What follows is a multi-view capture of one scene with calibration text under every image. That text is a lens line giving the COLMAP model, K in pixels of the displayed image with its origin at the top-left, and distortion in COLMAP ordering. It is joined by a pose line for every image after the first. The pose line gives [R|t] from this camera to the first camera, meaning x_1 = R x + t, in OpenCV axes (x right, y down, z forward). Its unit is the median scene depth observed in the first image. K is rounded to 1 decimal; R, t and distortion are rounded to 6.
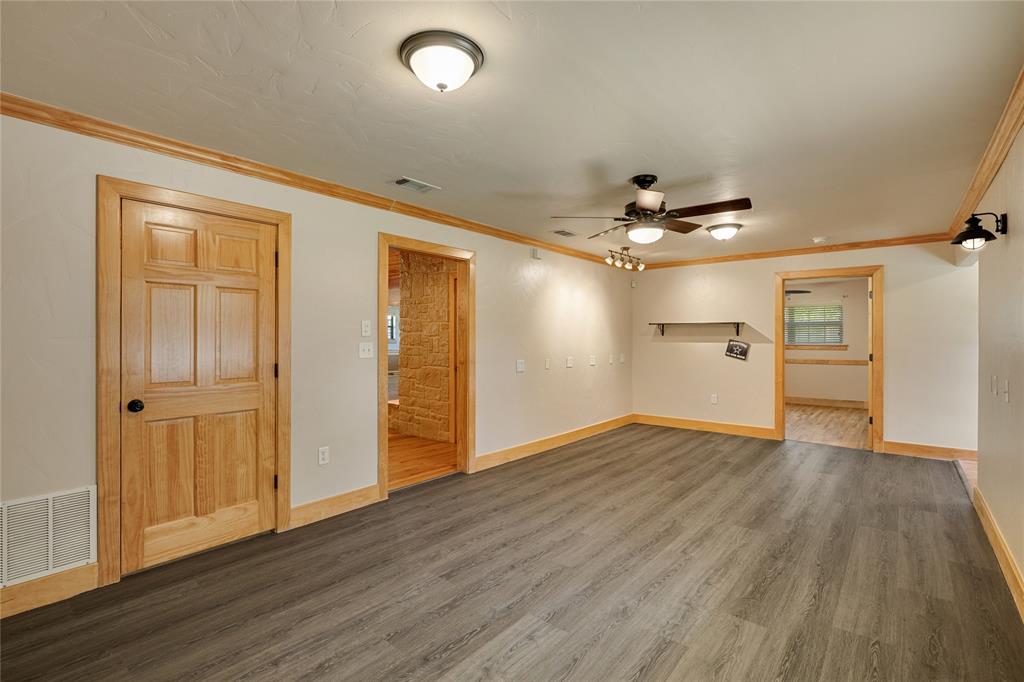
lens RADIAL K [[465.2, 0, 514.4], [0, 465.2, 341.3], [0, 0, 1]] dist [-0.001762, 0.000384]
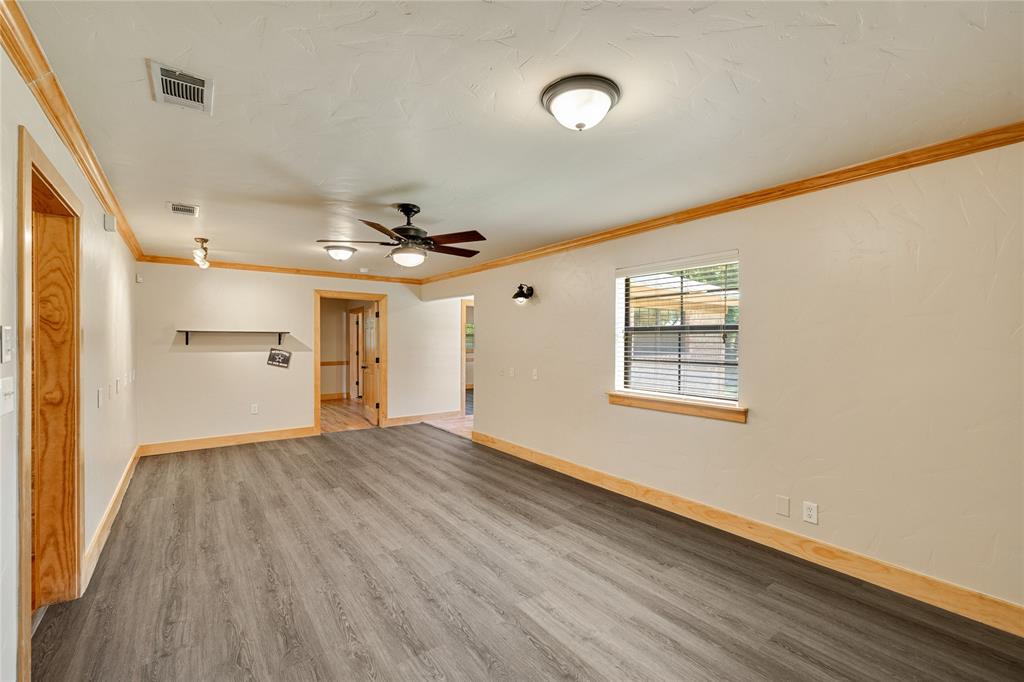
lens RADIAL K [[439.7, 0, 502.6], [0, 439.7, 344.2], [0, 0, 1]] dist [0.002183, 0.000384]
pose [[0.253185, -0.006308, 0.967397, -0.615991], [0.006010, 0.999970, 0.004947, -0.026221], [-0.967399, 0.004562, 0.253215, 0.473139]]
